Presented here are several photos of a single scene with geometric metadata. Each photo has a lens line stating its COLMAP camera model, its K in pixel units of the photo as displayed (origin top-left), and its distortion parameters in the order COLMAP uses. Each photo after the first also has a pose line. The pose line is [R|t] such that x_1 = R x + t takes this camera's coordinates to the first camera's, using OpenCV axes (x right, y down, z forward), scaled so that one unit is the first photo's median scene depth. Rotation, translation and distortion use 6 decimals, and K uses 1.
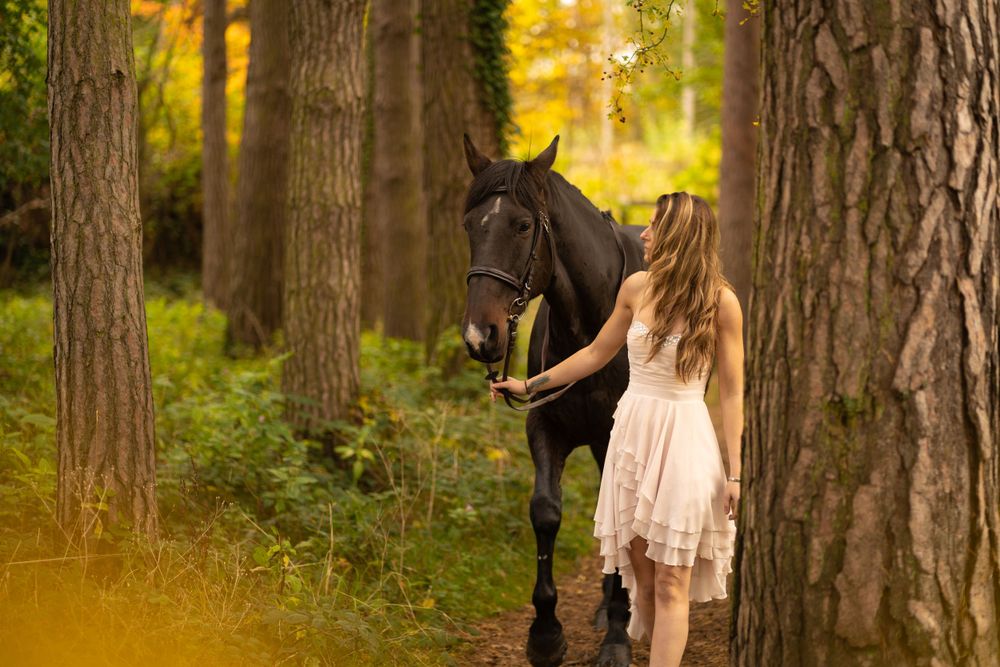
lens RADIAL K [[2451.9, 0, 501.2], [0, 2451.9, 332.8], [0, 0, 1]] dist [-0.131157, 0.000000]
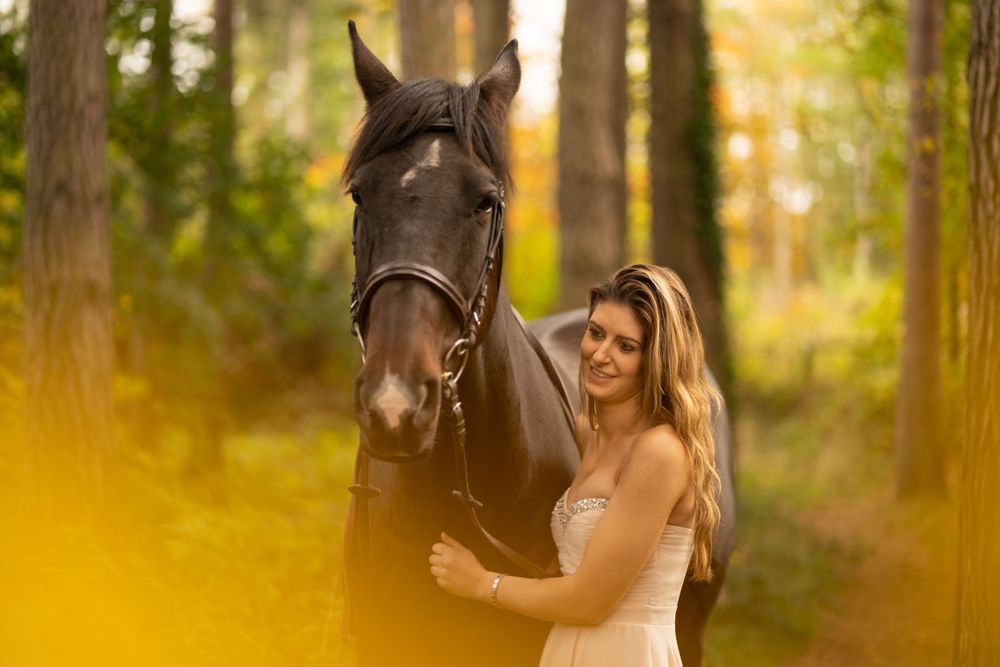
lens RADIAL K [[2451.9, 0, 499.0], [0, 2451.9, 334.2], [0, 0, 1]] dist [-0.131157, 0.000000]
pose [[0.997200, -0.014788, -0.073309, -0.059404], [0.010397, 0.998148, -0.059934, 0.024520], [0.074060, 0.059004, 0.995507, -0.396524]]
